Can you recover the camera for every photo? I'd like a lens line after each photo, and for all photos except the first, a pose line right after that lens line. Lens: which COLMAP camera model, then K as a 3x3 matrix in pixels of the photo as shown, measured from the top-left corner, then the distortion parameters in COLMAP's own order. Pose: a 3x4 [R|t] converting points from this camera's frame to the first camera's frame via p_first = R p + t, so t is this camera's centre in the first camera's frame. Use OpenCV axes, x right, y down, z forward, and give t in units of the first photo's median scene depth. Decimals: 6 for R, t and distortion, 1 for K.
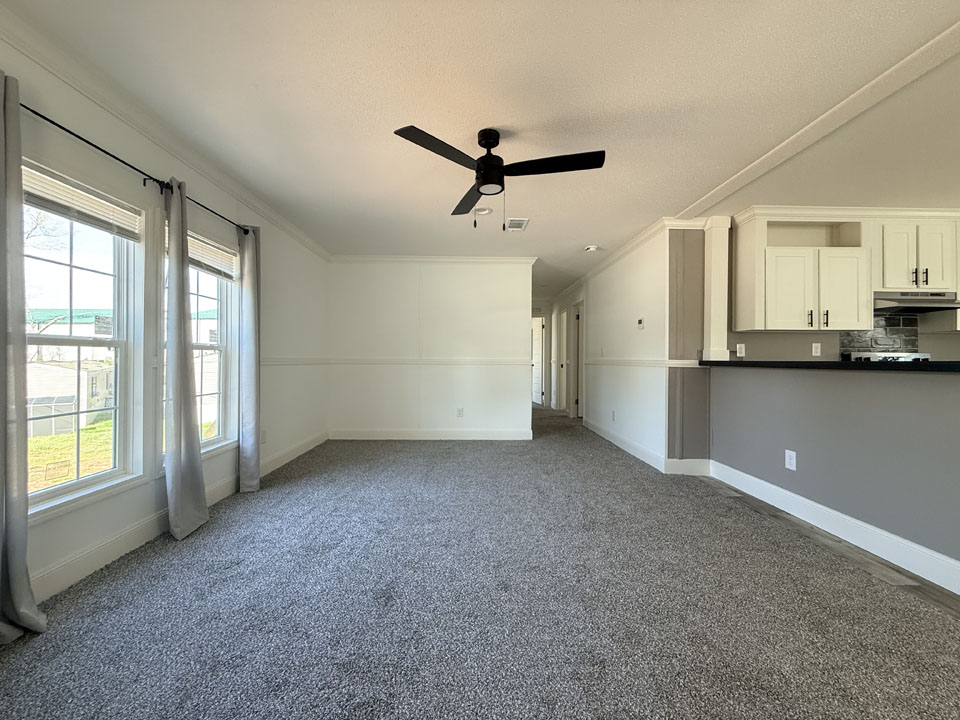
lens RADIAL K [[386.2, 0, 481.6], [0, 386.2, 359.8], [0, 0, 1]] dist [0.003763, 0.001784]
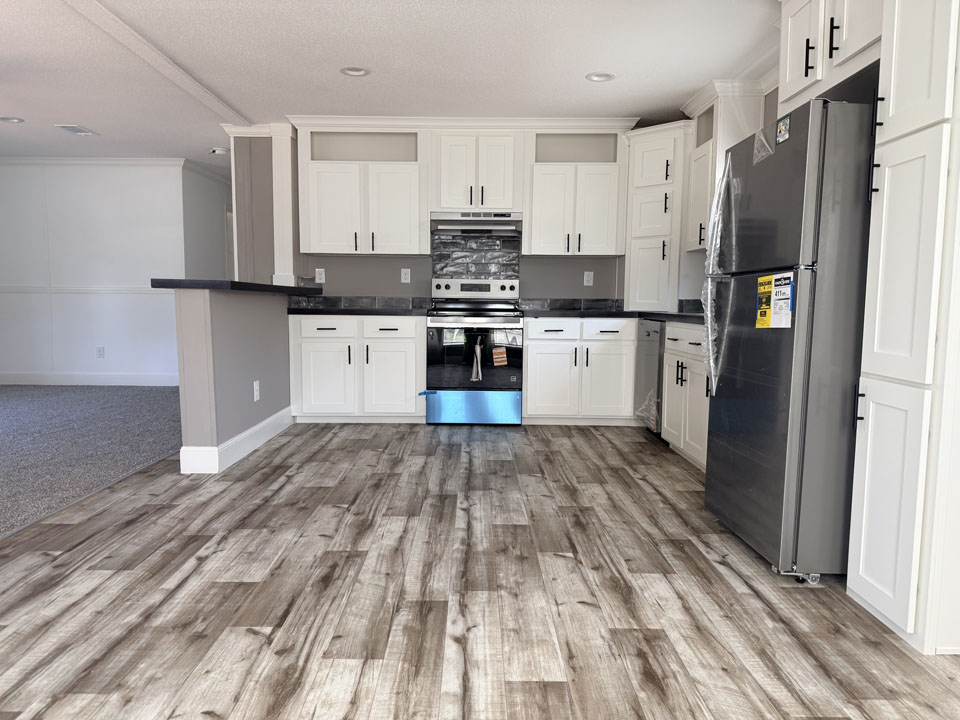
lens RADIAL K [[685.4, 0, 480.5], [0, 685.4, 359.0], [0, 0, 1]] dist [0.046676, -0.053016]
pose [[0.998813, 0.006652, -0.048257, 1.199232], [-0.002306, 0.995979, 0.089557, 0.023117], [0.048658, -0.089339, 0.994812, -0.613829]]
